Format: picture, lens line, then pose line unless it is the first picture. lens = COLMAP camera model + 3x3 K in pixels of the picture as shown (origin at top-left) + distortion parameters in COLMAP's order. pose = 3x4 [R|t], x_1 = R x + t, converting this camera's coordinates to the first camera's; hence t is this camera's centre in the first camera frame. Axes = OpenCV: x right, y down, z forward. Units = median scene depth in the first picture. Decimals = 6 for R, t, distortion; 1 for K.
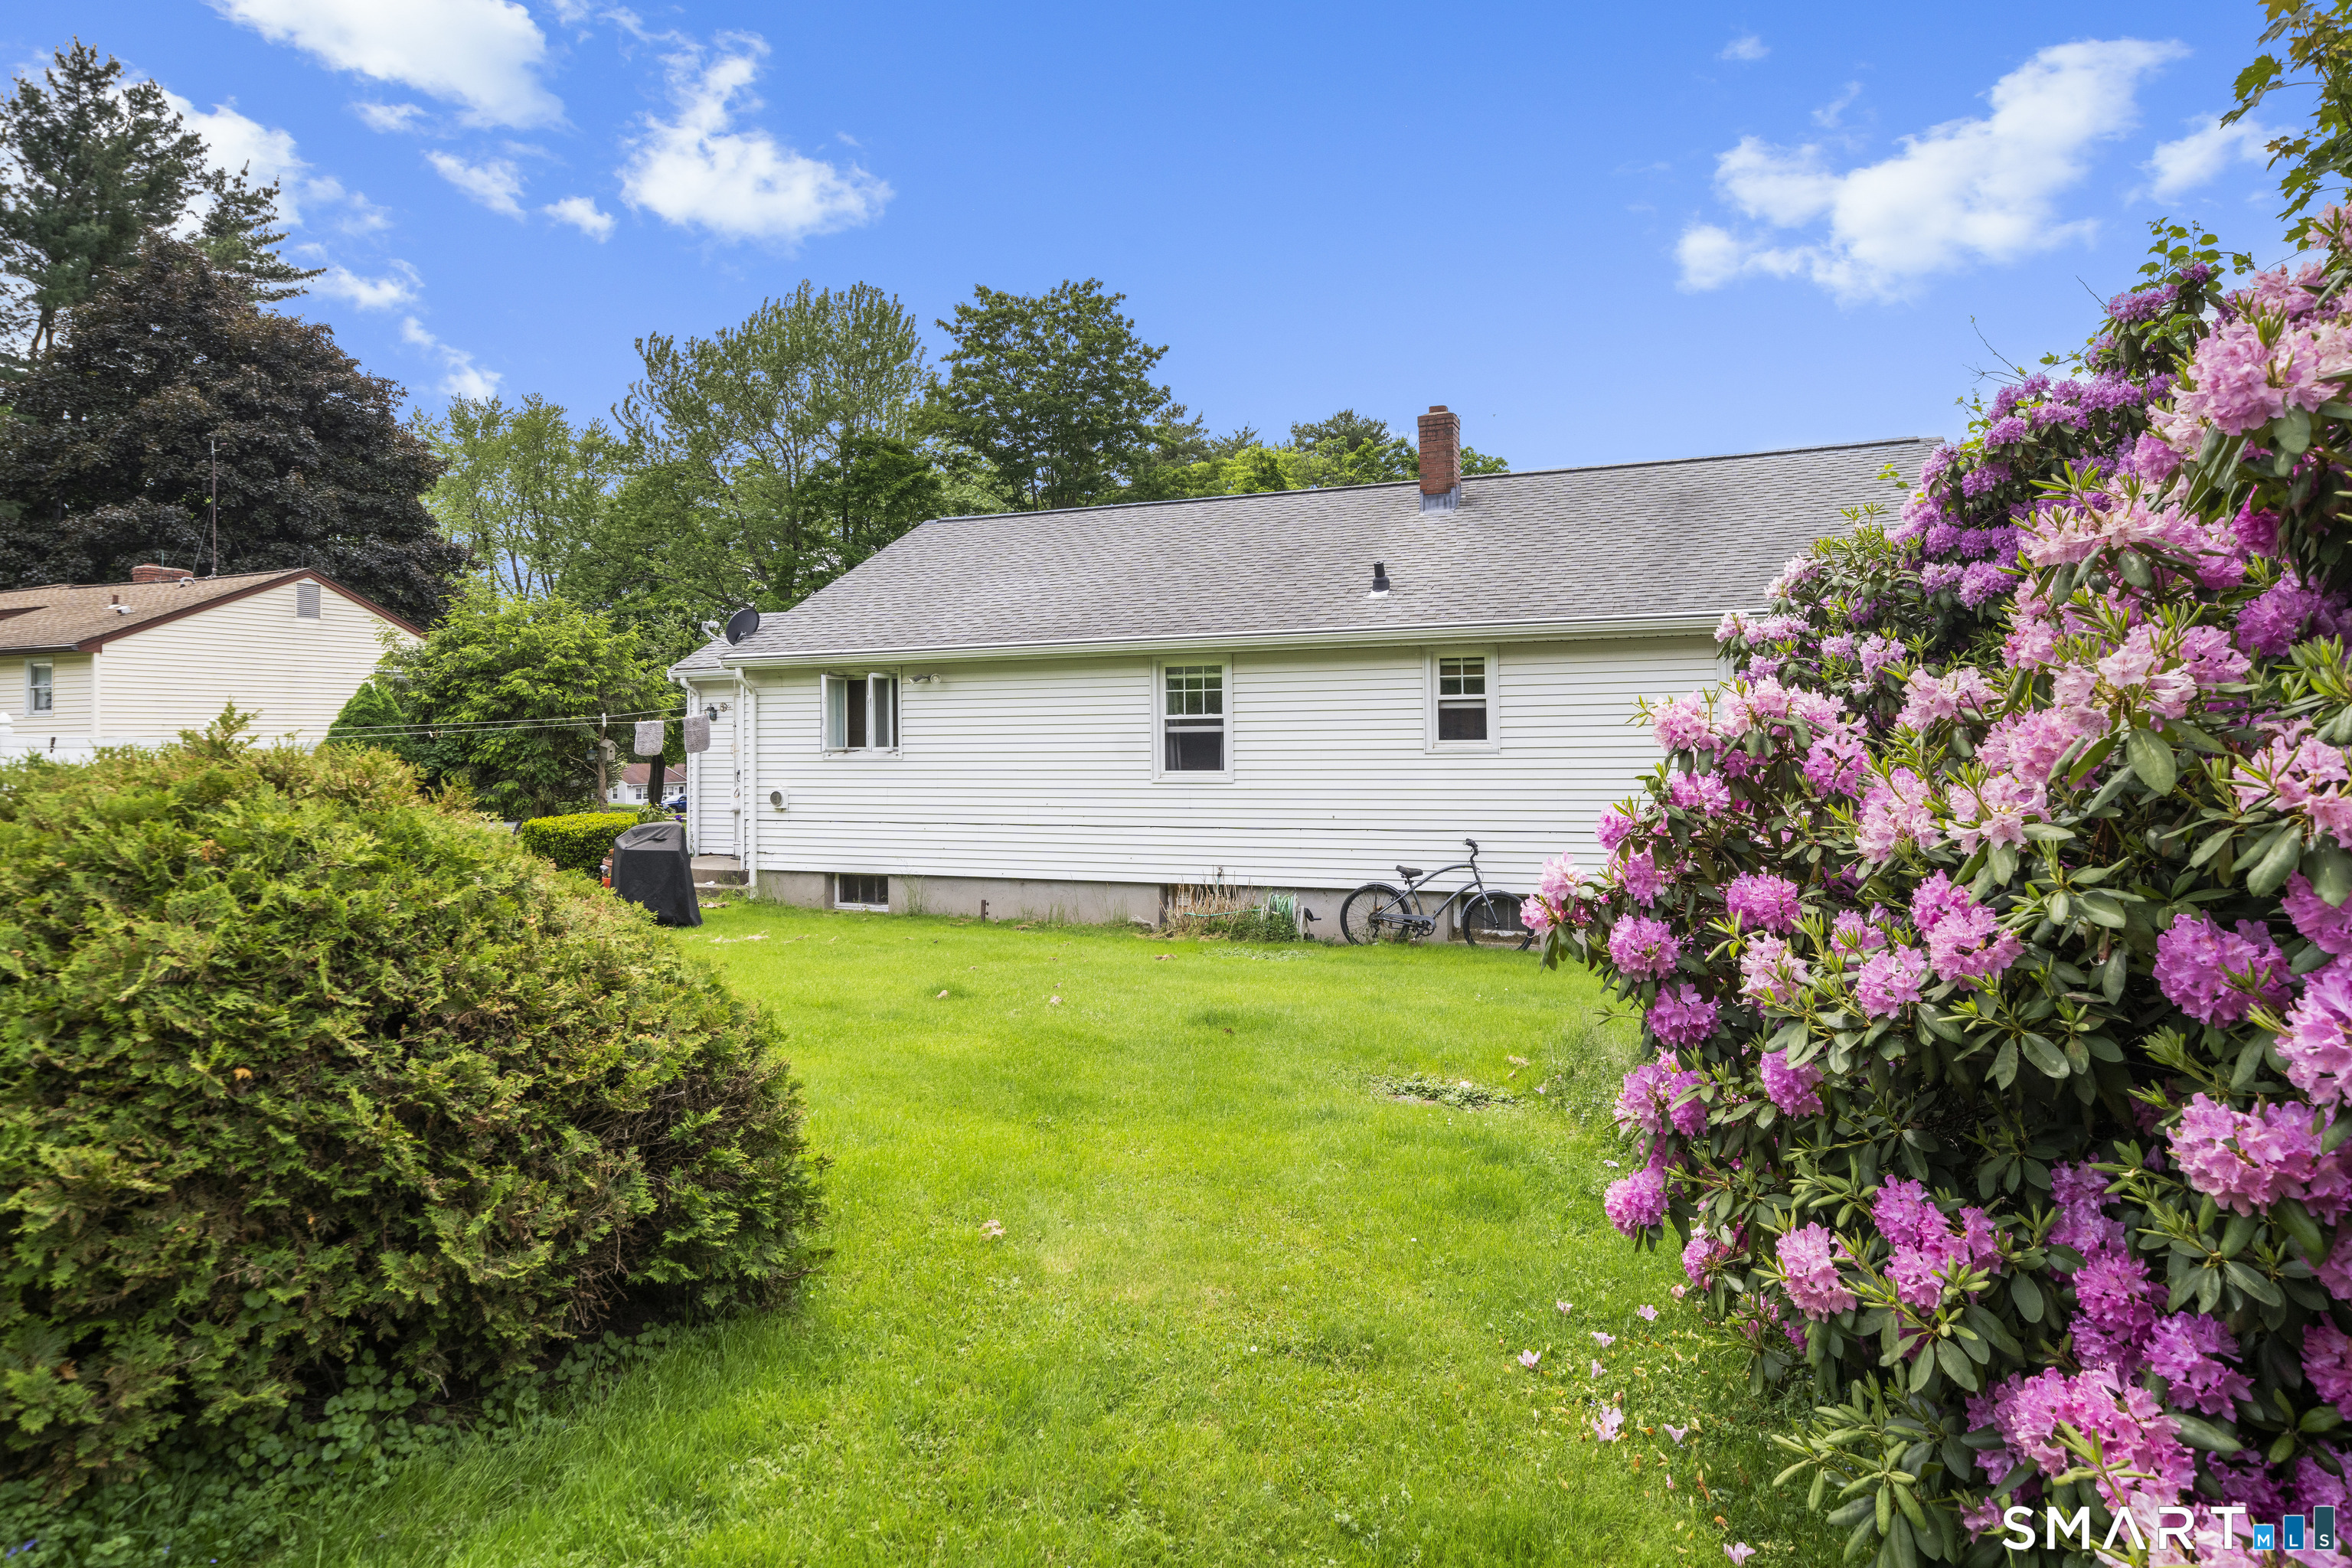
lens RADIAL K [[1319.9, 0, 1205.5], [0, 1319.9, 730.4], [0, 0, 1]] dist [0.002508, -0.000097]
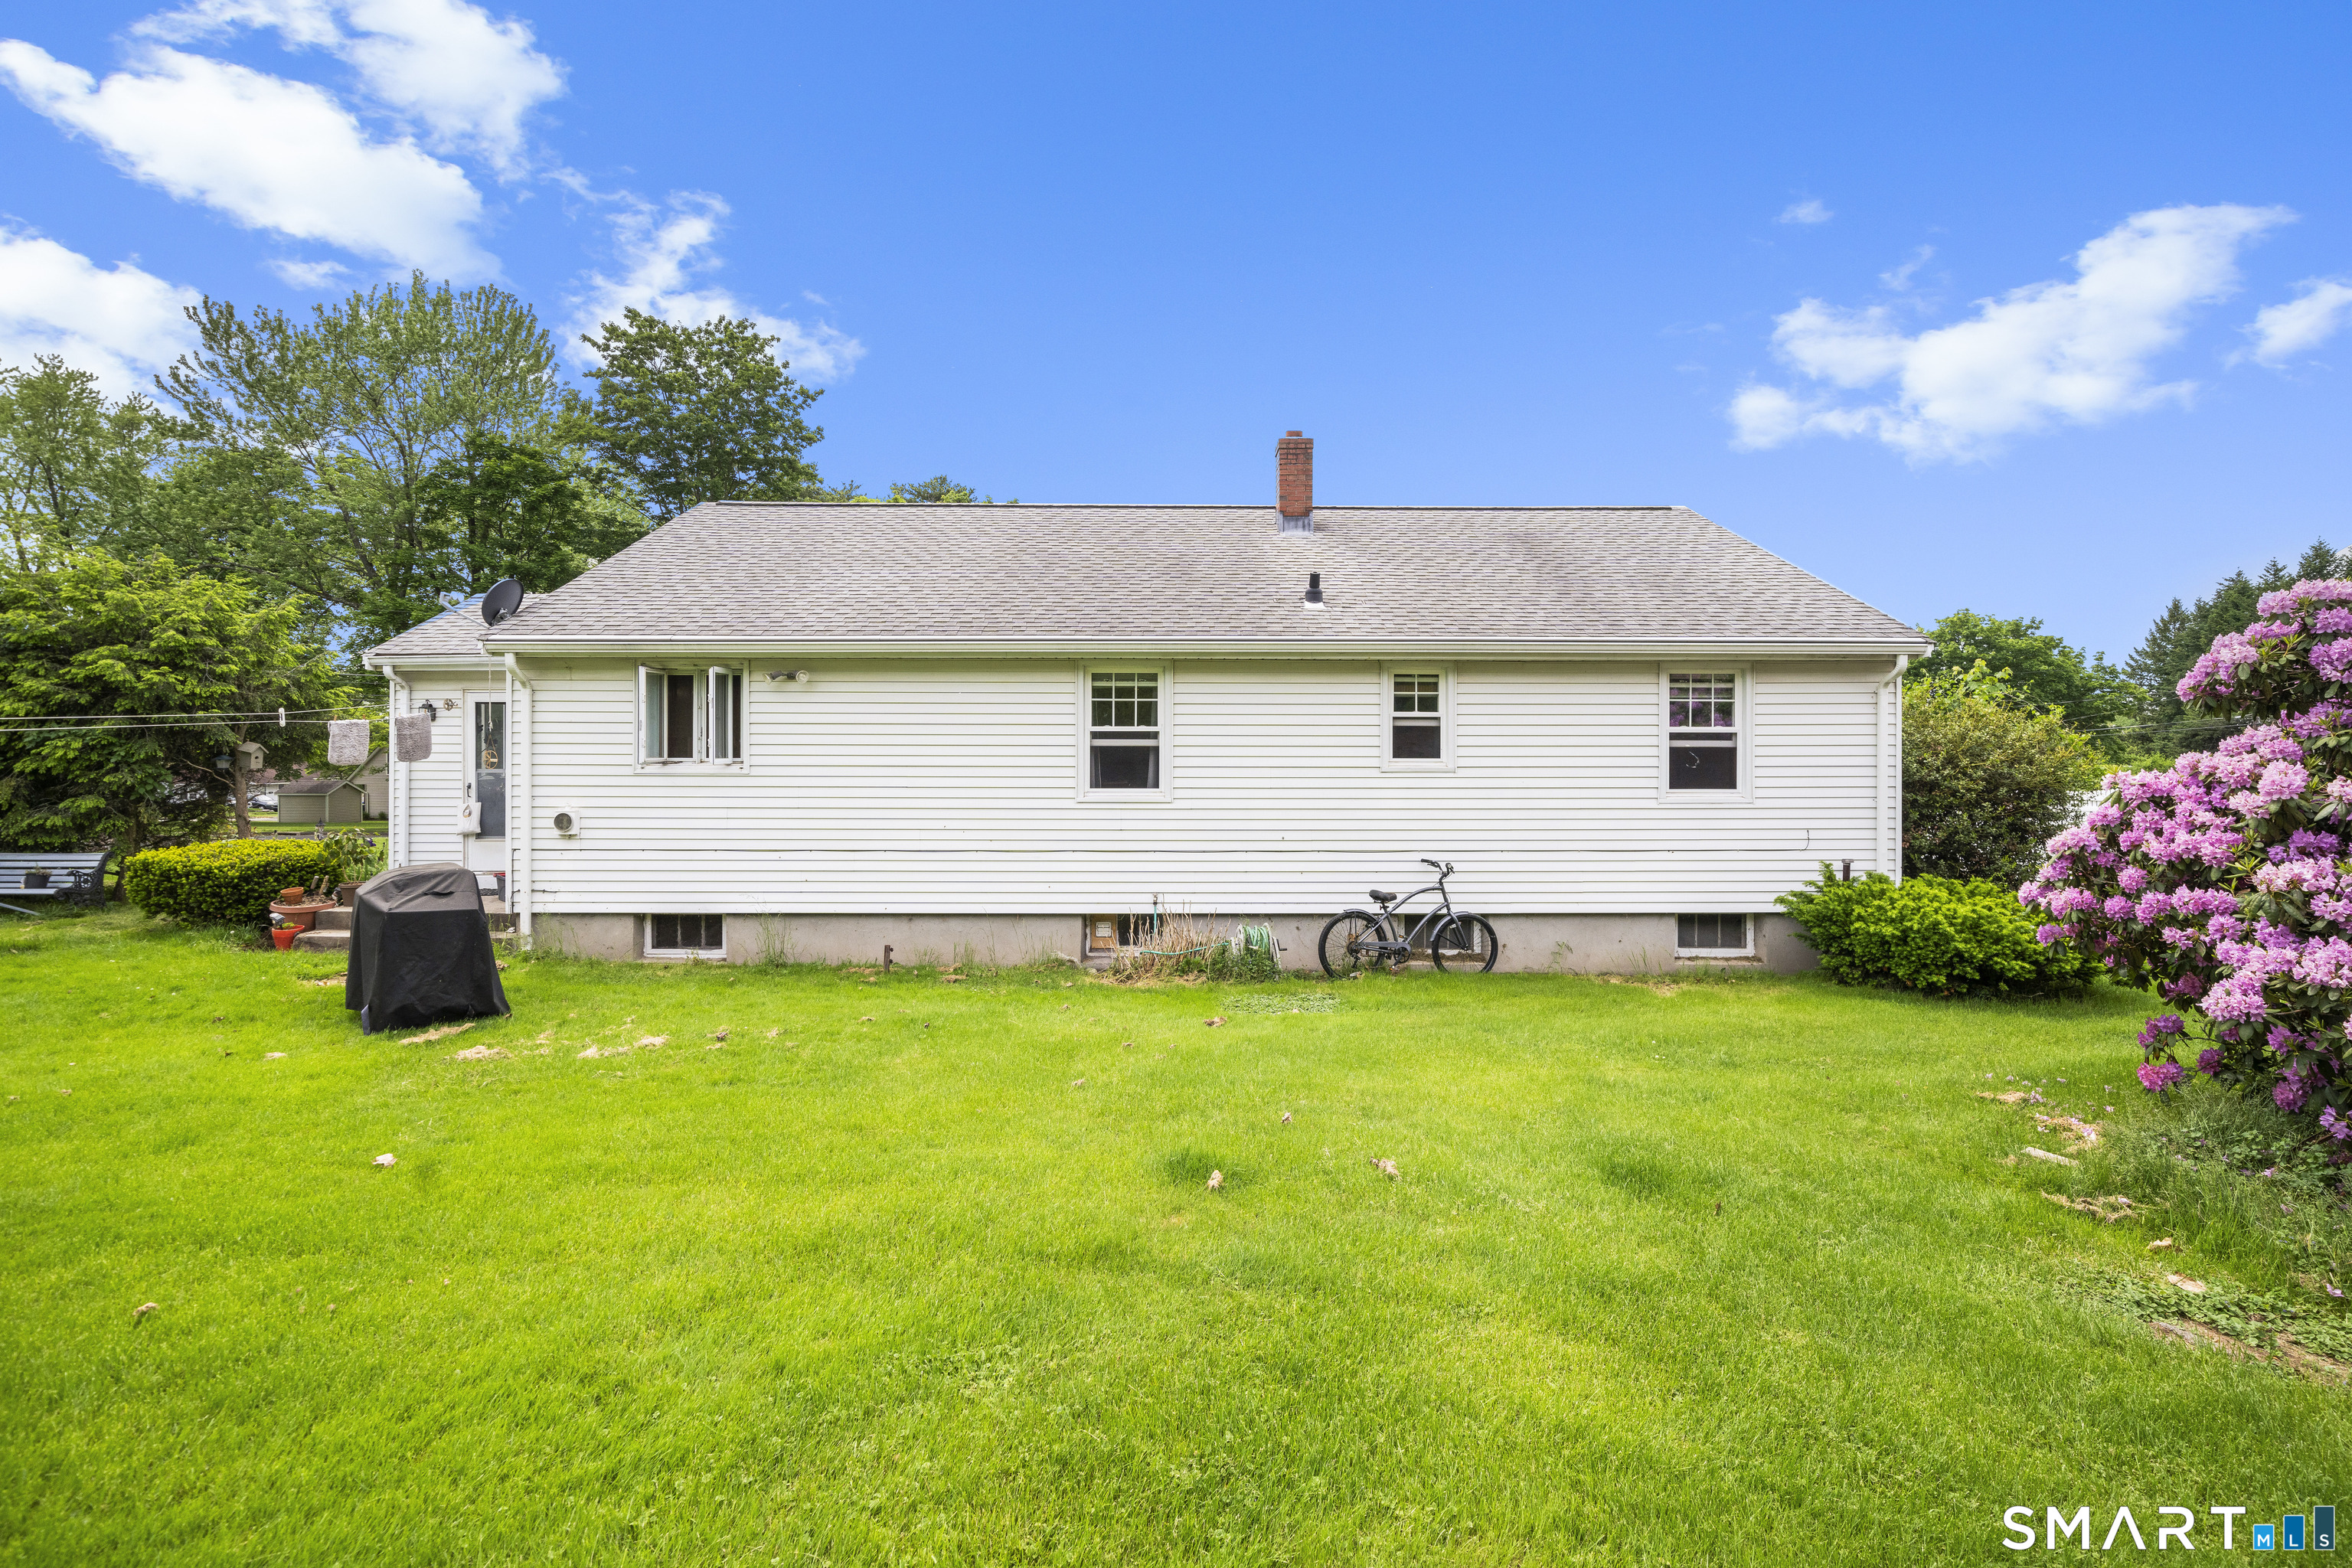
lens RADIAL K [[1020.6, 0, 1185.7], [0, 1020.6, 762.9], [0, 0, 1]] dist [-0.003940, -0.000672]
pose [[0.928514, 0.006885, 0.371233, -0.206413], [-0.014910, 0.999713, 0.018752, -0.000637], [-0.370997, -0.022946, 0.928350, 0.300675]]
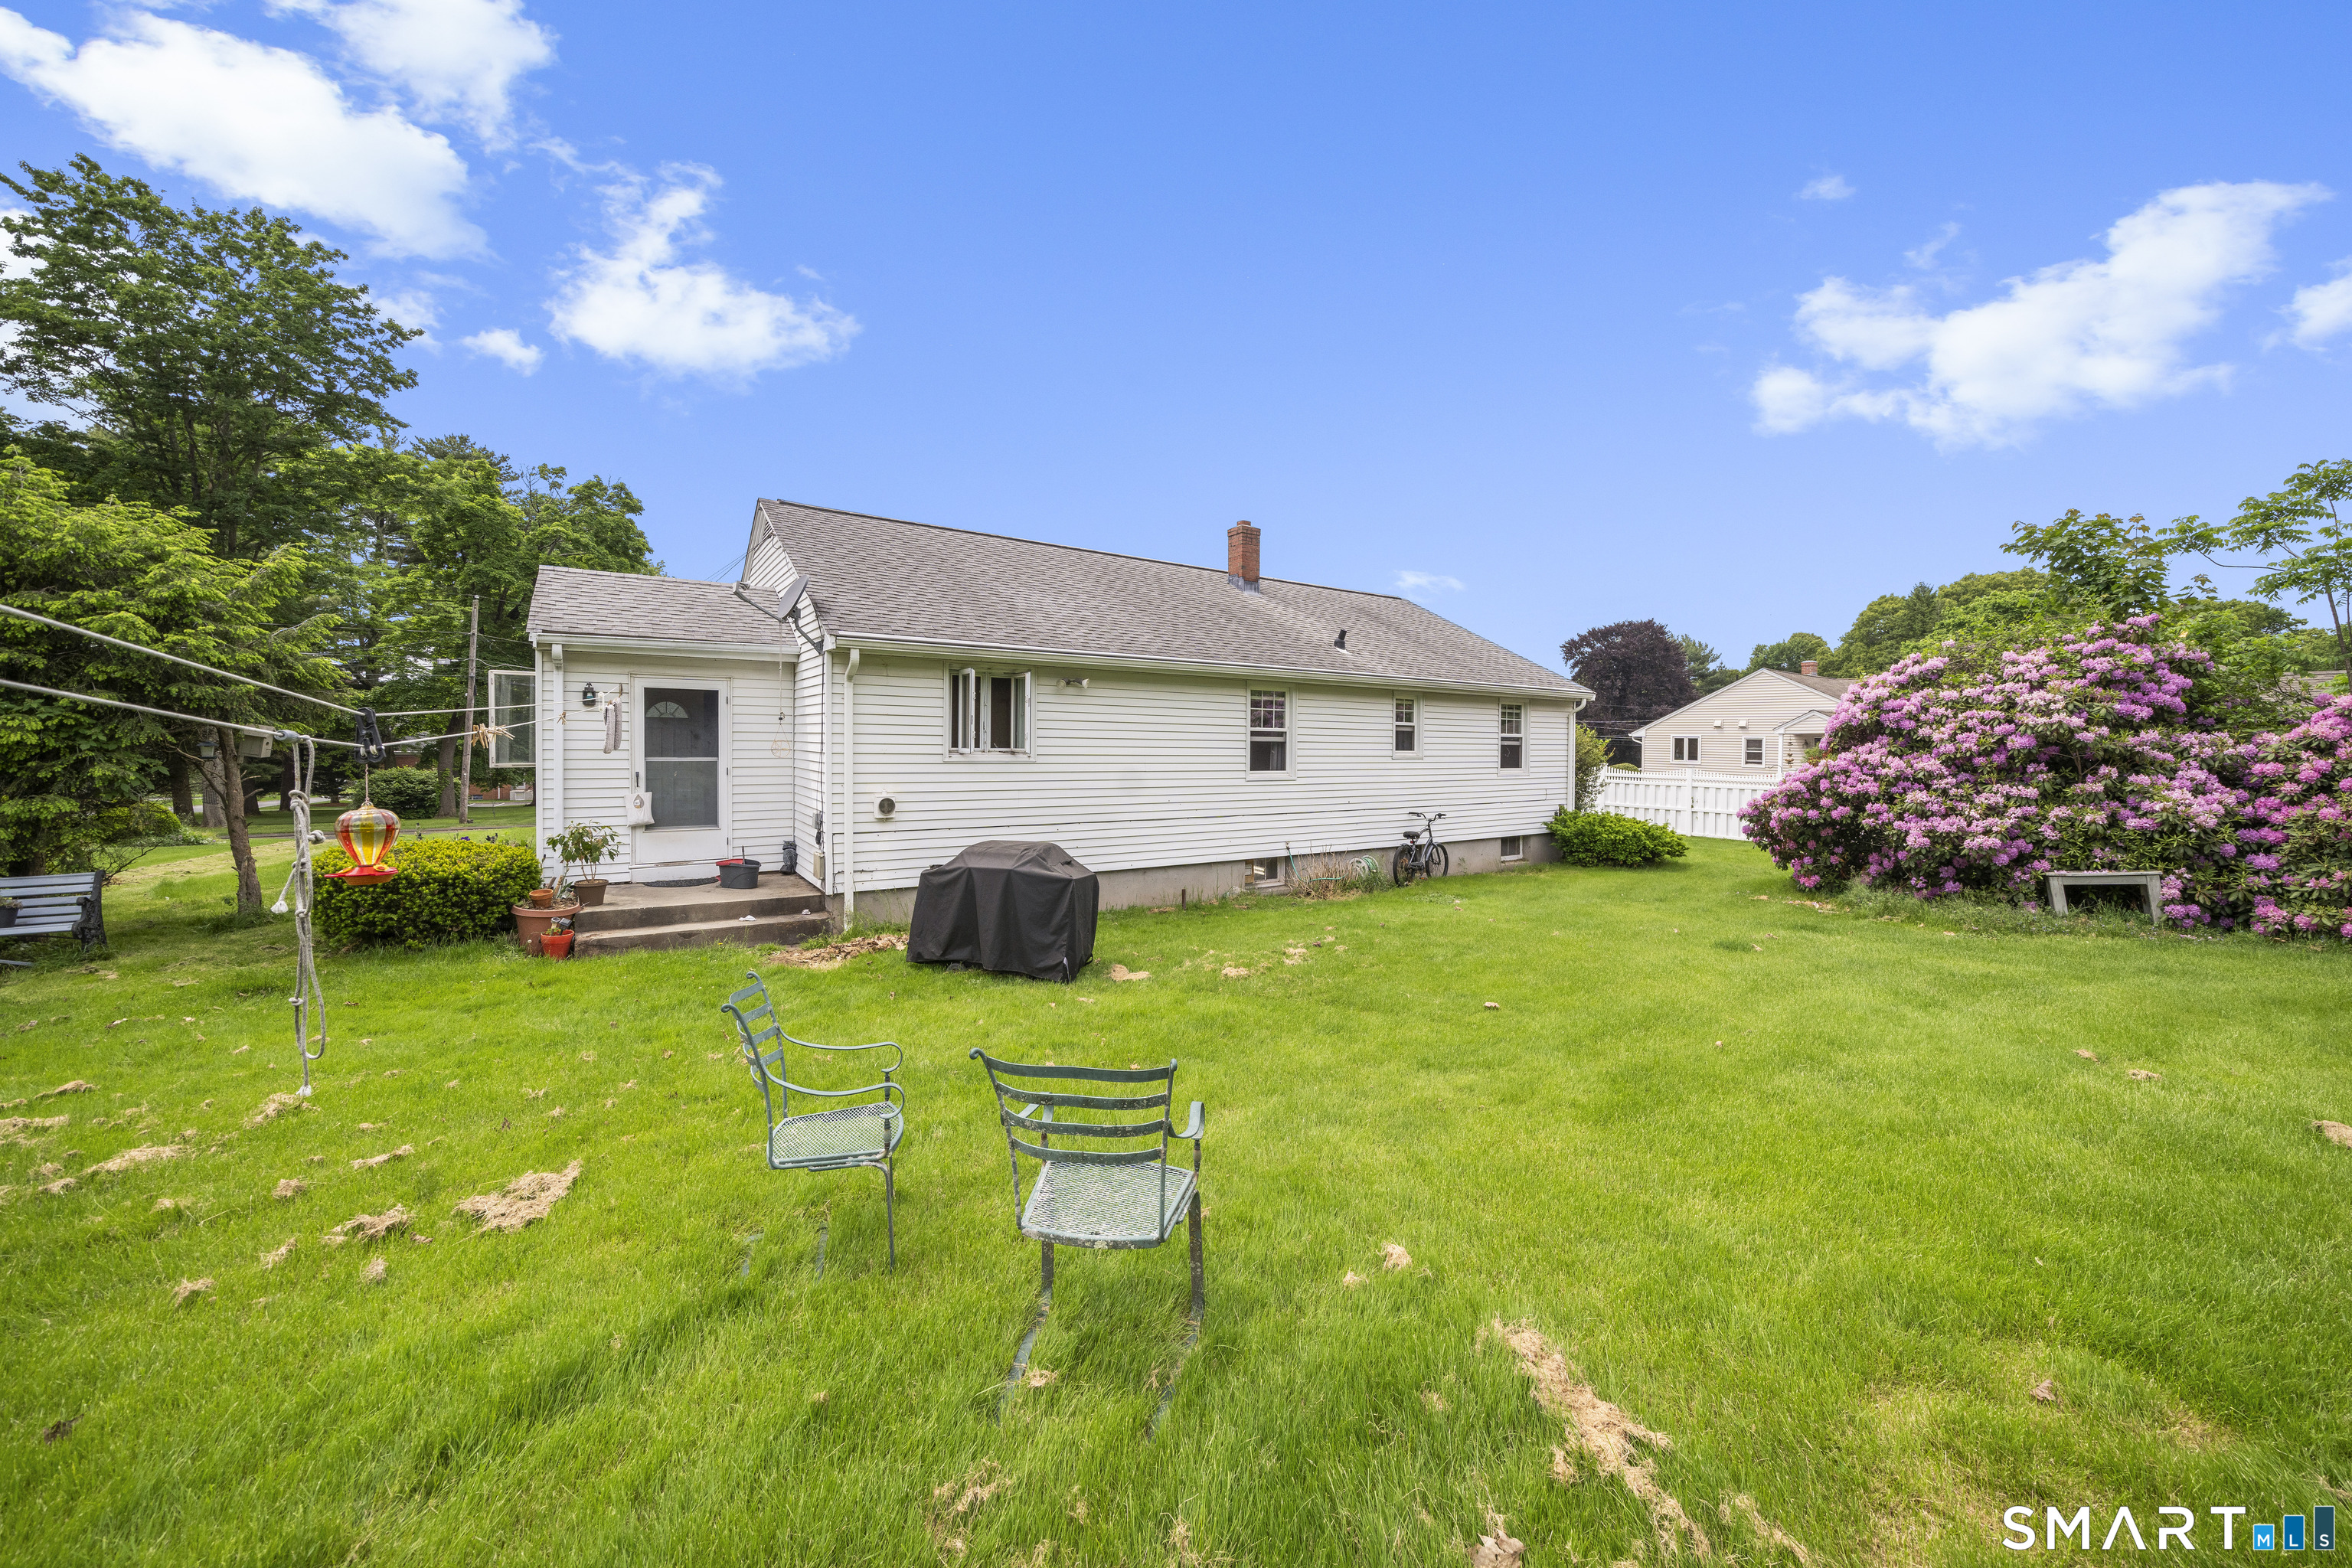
lens RADIAL K [[832.5, 0, 1191.5], [0, 832.5, 761.8], [0, 0, 1]] dist [-0.009374, 0.000657]
pose [[0.575575, -0.002234, 0.817746, -0.653275], [-0.027260, 0.999388, 0.021918, 0.005145], [-0.817294, -0.034907, 0.575162, 0.528306]]
